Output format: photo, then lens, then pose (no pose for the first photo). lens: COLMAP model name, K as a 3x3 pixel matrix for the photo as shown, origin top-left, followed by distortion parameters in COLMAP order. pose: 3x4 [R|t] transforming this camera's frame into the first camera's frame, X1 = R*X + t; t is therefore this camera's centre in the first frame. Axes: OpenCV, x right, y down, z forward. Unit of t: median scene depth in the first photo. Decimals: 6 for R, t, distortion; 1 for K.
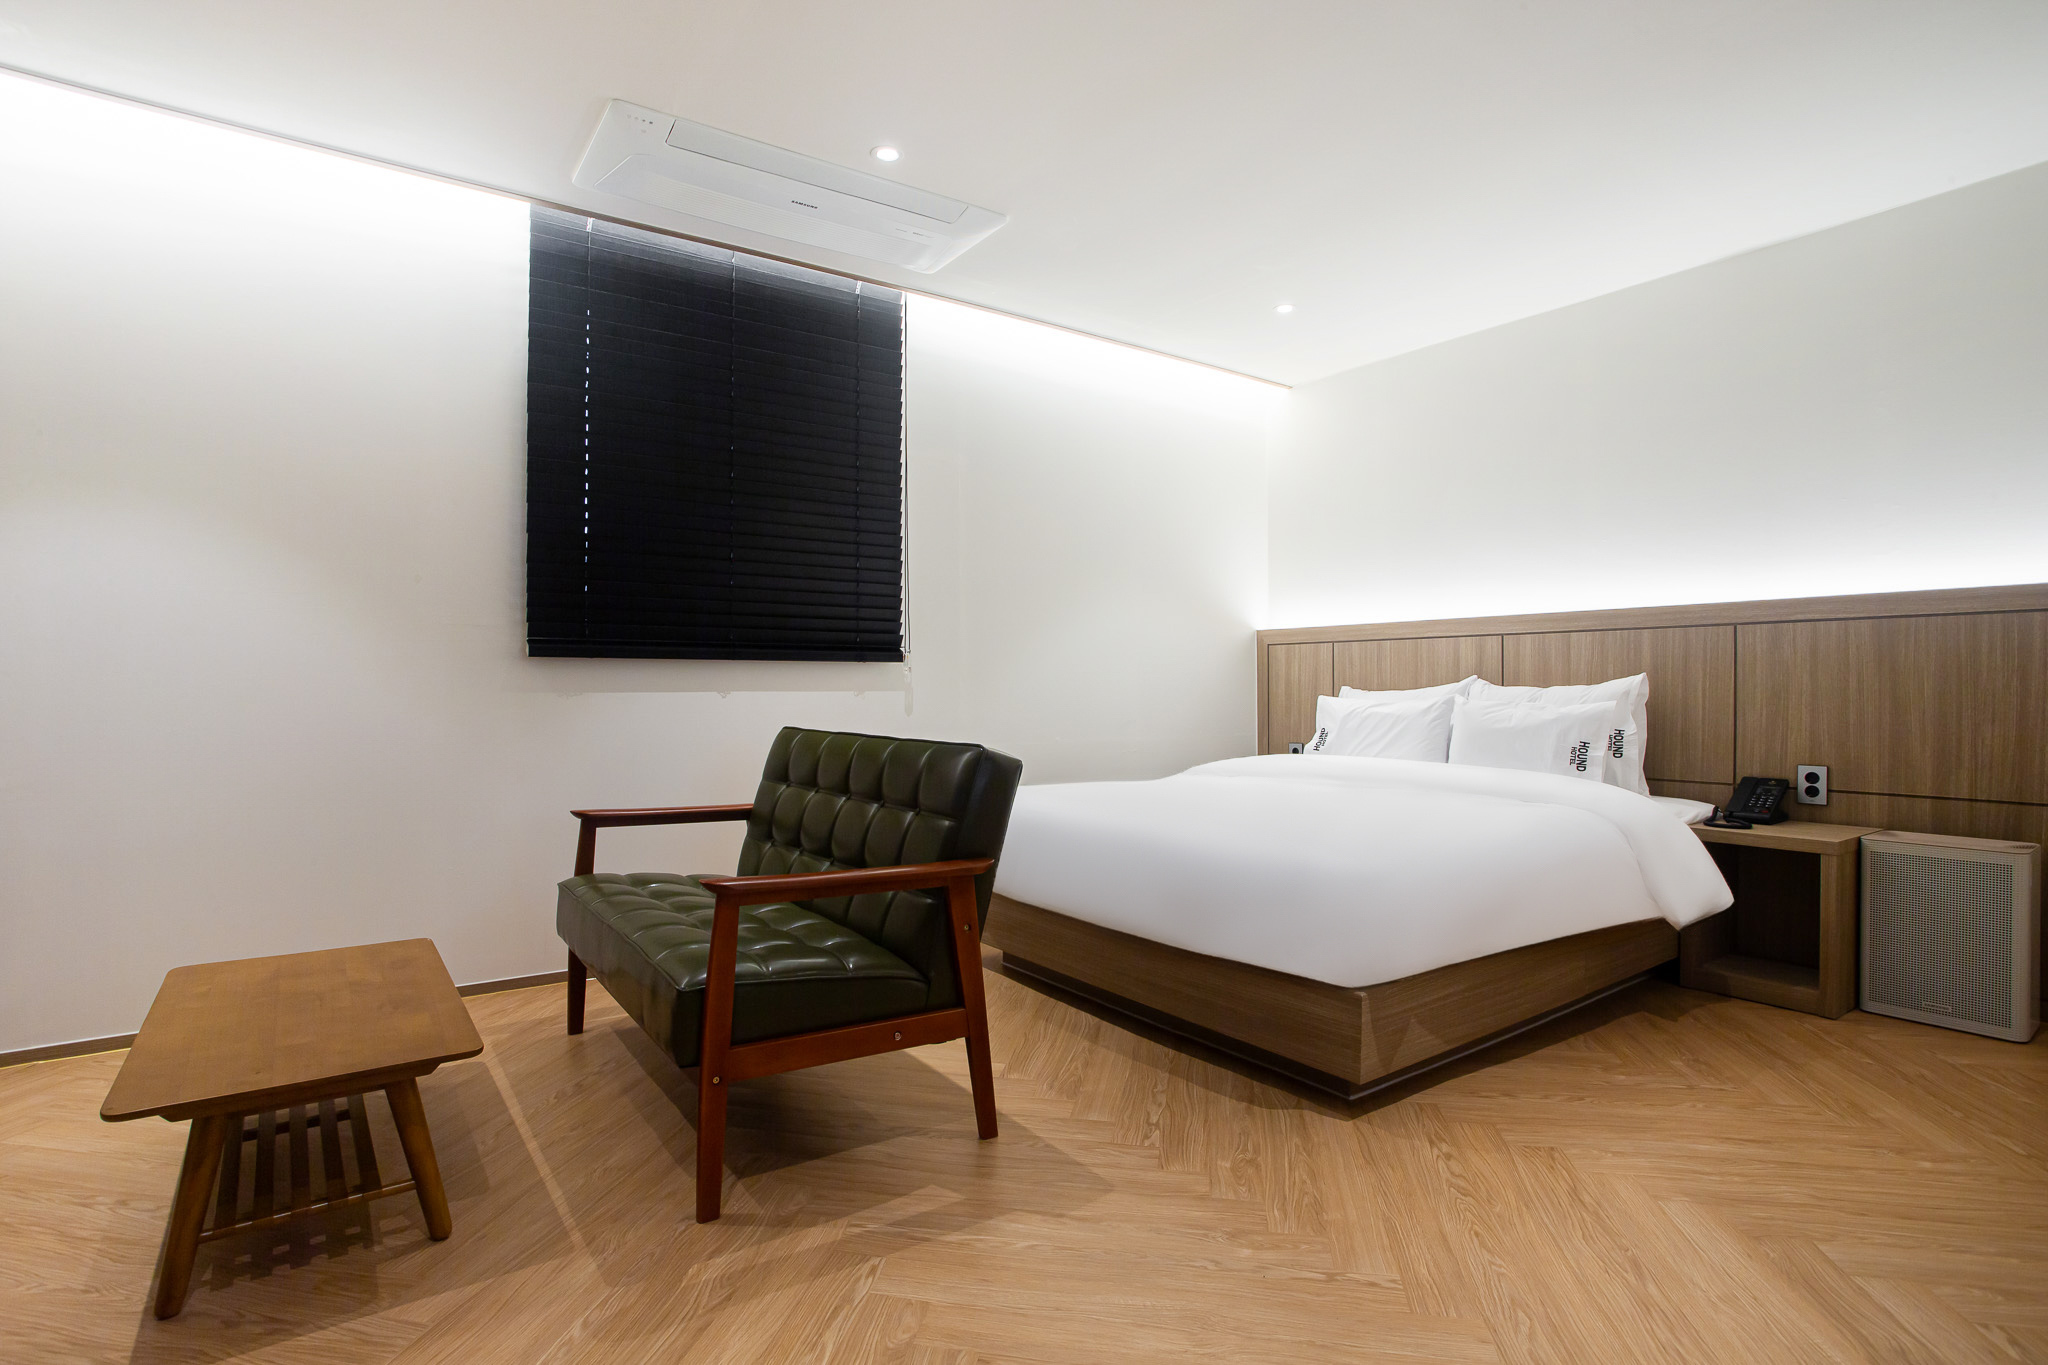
lens RADIAL K [[1009.3, 0, 845.8], [0, 1009.3, 689.6], [0, 0, 1]] dist [-0.024178, -0.000132]
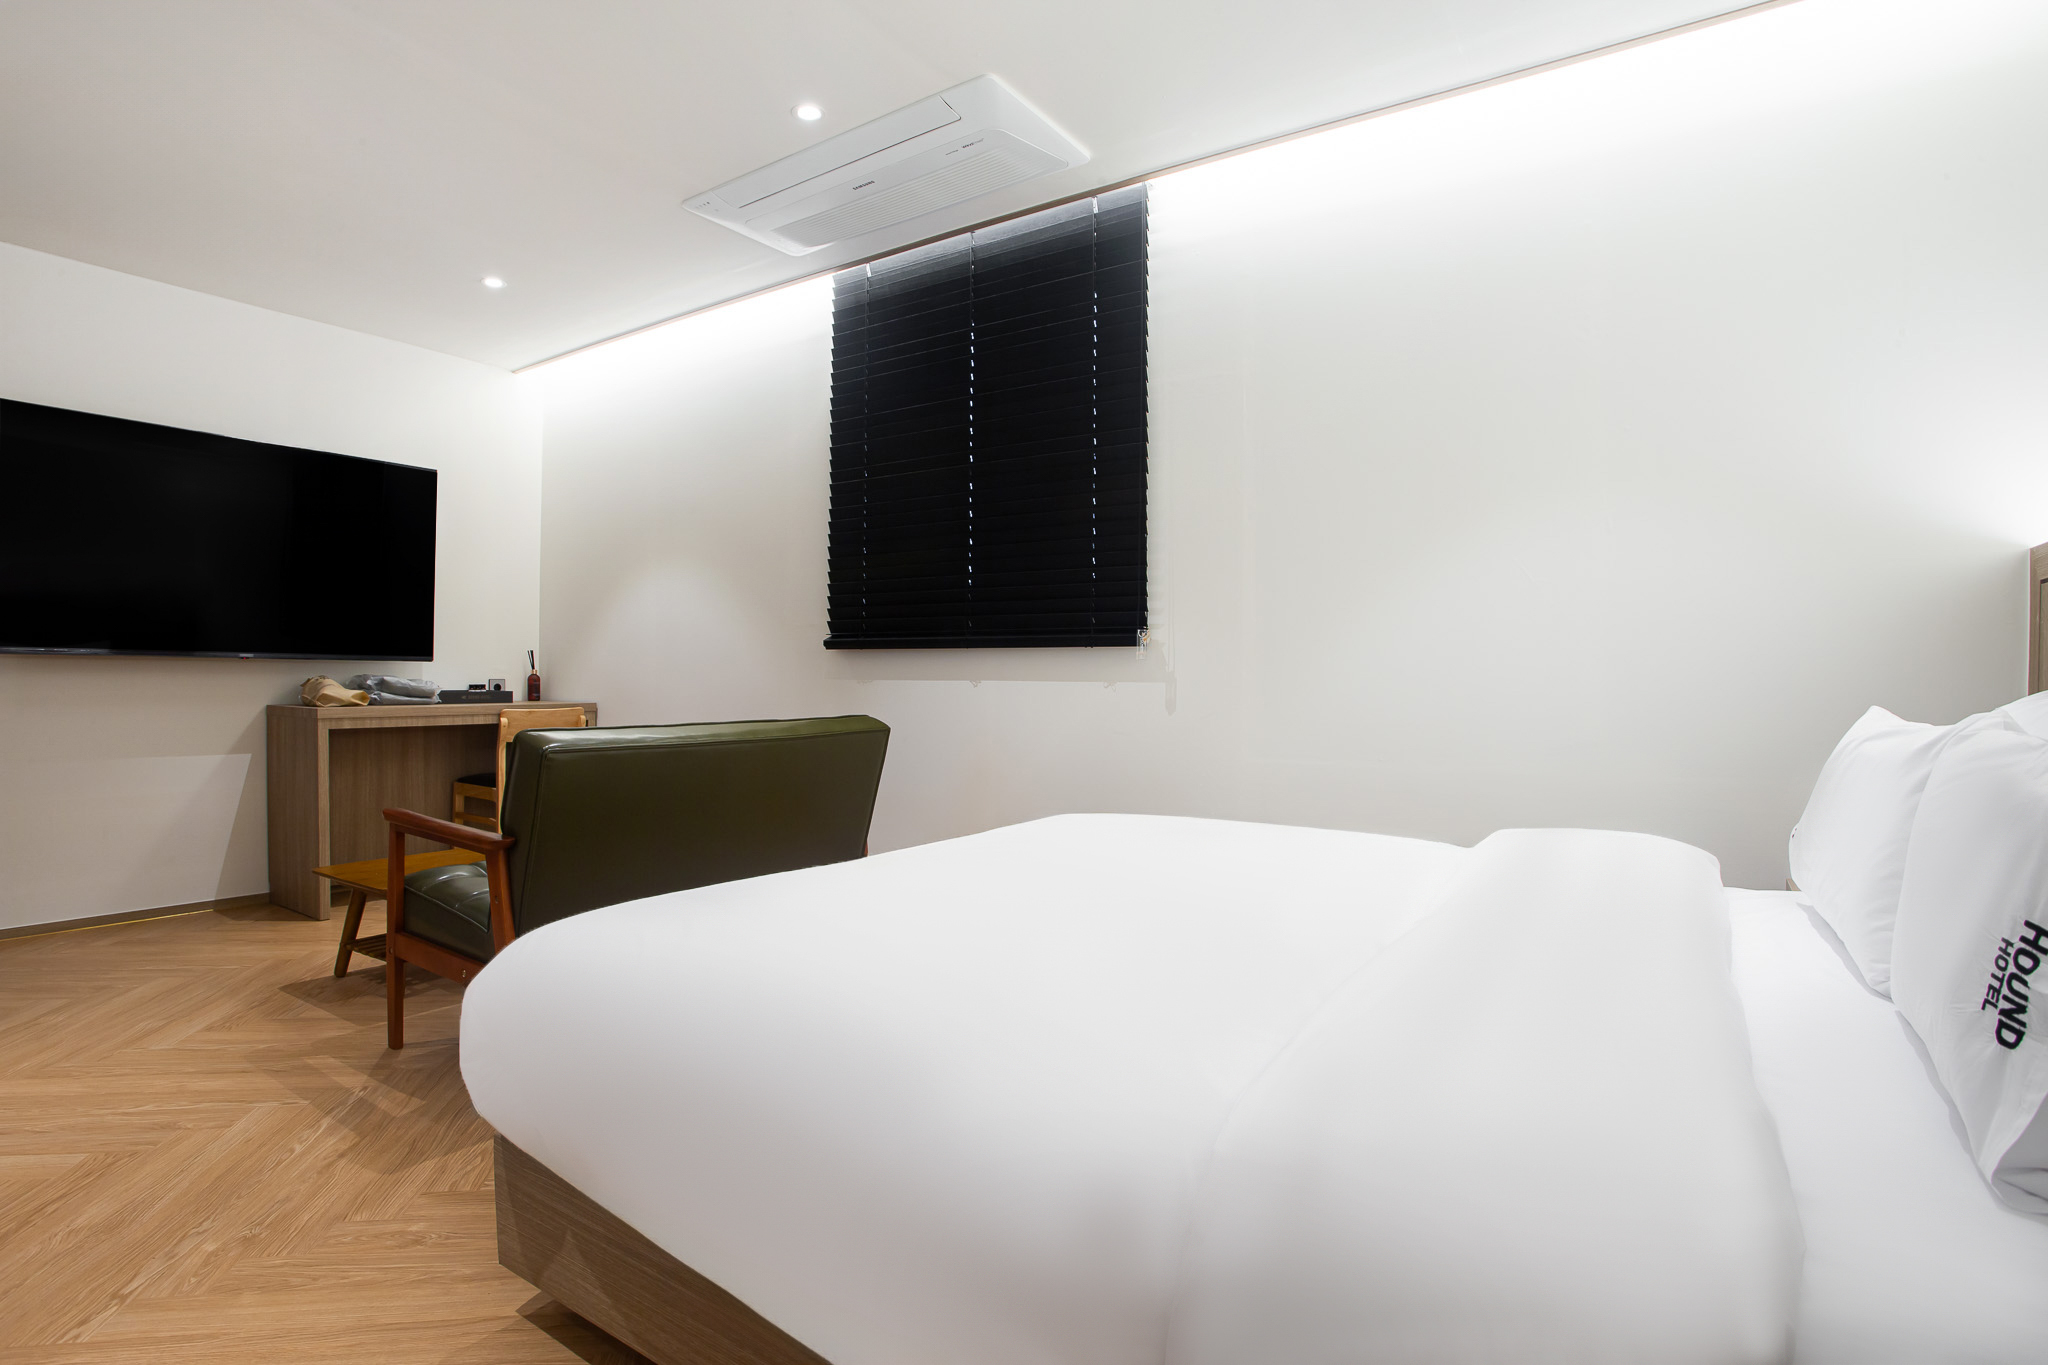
lens RADIAL K [[962.5, 0, 1024.0], [0, 962.5, 682.5], [0, 0, 1]] dist [-0.018456, 0.000410]
pose [[0.430039, 0.015792, -0.902672, 1.387187], [-0.004838, 0.999873, 0.015187, -0.019342], [0.902798, -0.002164, 0.430060, 1.151581]]
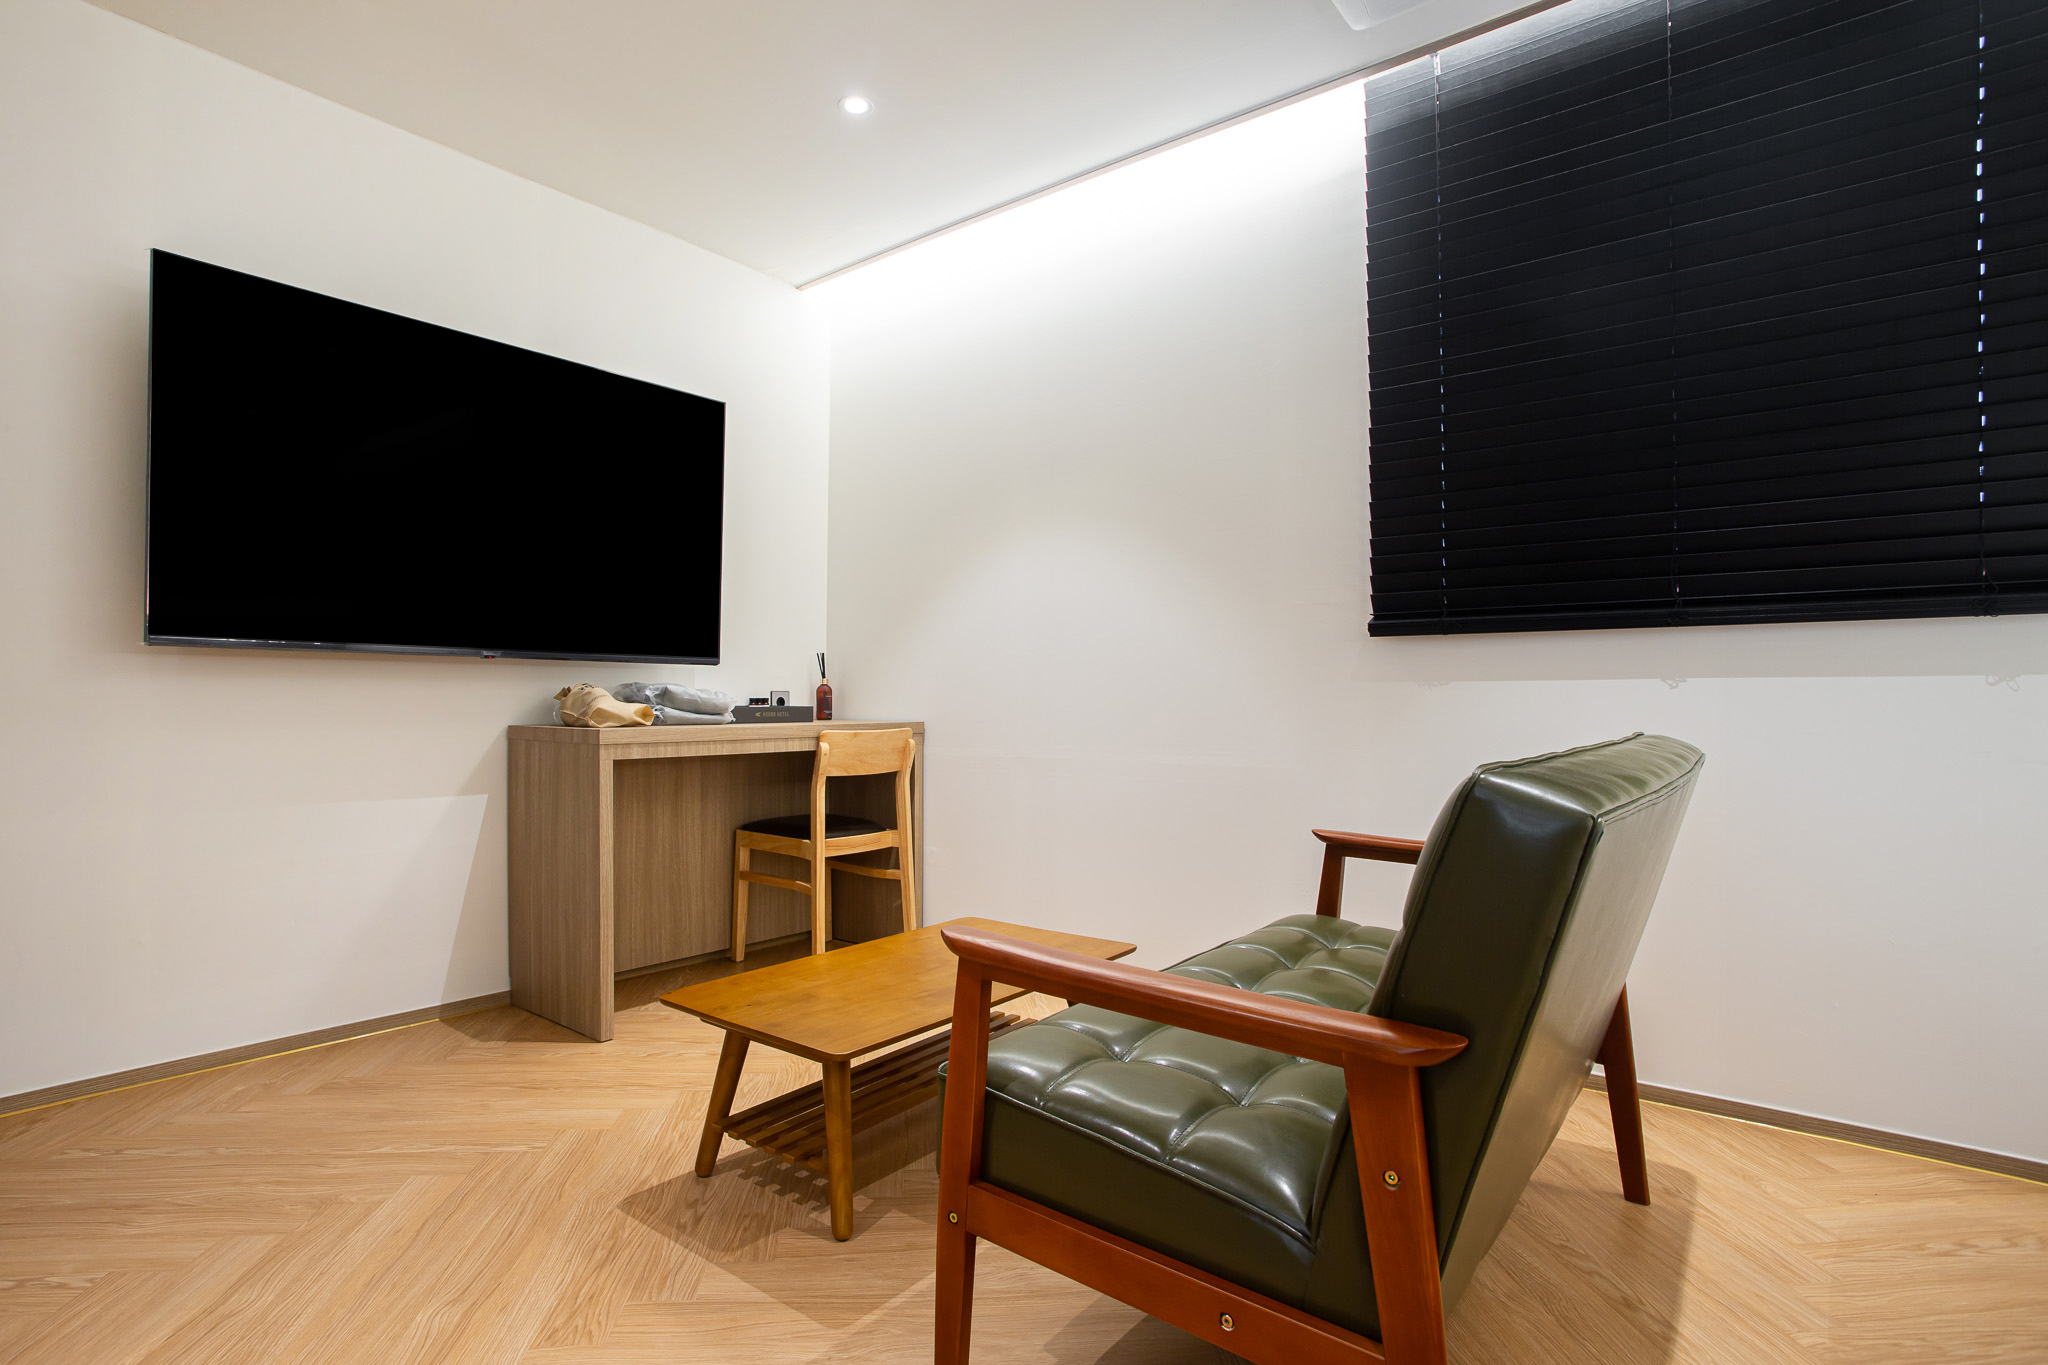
lens RADIAL K [[971.9, 0, 1086.2], [0, 971.9, 692.3], [0, 0, 1]] dist [-0.020673, 0.000376]
pose [[0.396857, 0.001002, -0.917880, 0.495411], [-0.000891, 0.999999, 0.000706, 0.017901], [0.917880, 0.000538, 0.396857, 0.767404]]
